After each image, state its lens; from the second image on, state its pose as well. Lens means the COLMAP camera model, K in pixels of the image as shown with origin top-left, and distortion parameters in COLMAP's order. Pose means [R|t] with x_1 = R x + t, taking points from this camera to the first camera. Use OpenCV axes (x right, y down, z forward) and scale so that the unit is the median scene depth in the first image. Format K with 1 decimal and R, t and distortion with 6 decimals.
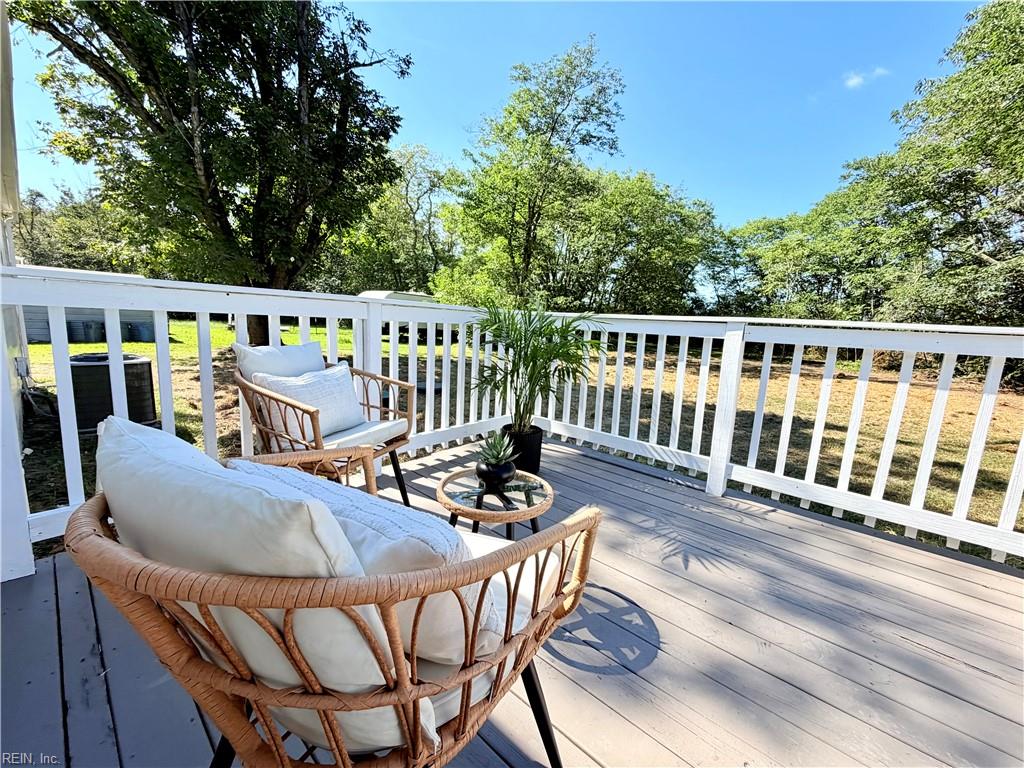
lens RADIAL K [[408.4, 0, 505.4], [0, 408.4, 385.9], [0, 0, 1]] dist [0.000697, -0.000002]
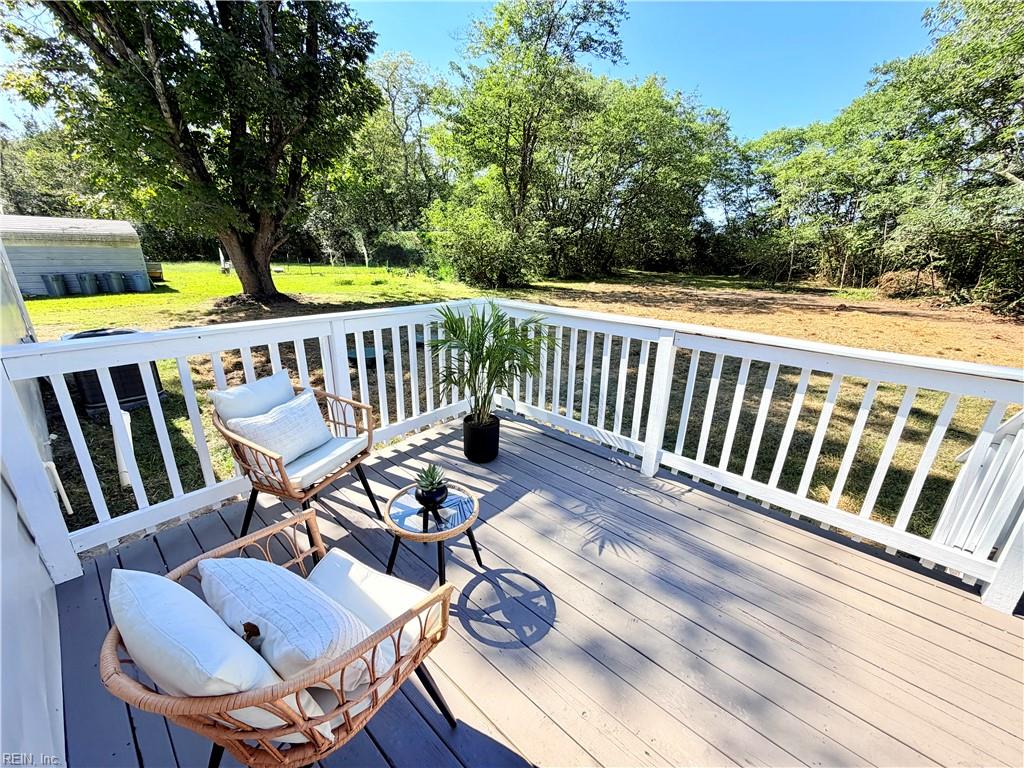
lens RADIAL K [[408.4, 0, 505.7], [0, 408.4, 384.9], [0, 0, 1]] dist [0.000697, -0.000002]
pose [[0.999607, -0.023631, -0.015103, 0.026555], [0.025843, 0.985307, 0.168824, -0.037402], [0.010891, -0.169148, 0.985530, -0.019278]]
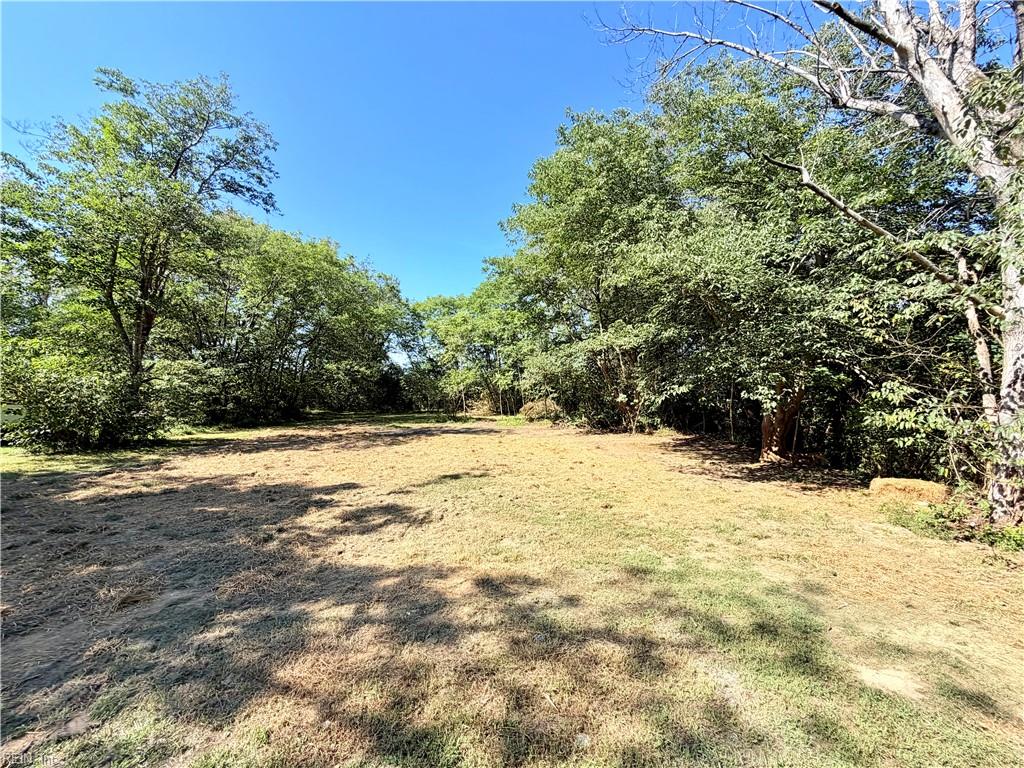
lens RADIAL K [[408.4, 0, 507.4], [0, 408.4, 382.9], [0, 0, 1]] dist [0.000697, -0.000002]
pose [[0.784860, -0.040791, 0.618329, 0.169684], [0.137994, 0.984280, -0.110226, -0.051884], [-0.604113, 0.171837, 0.778152, 0.105570]]
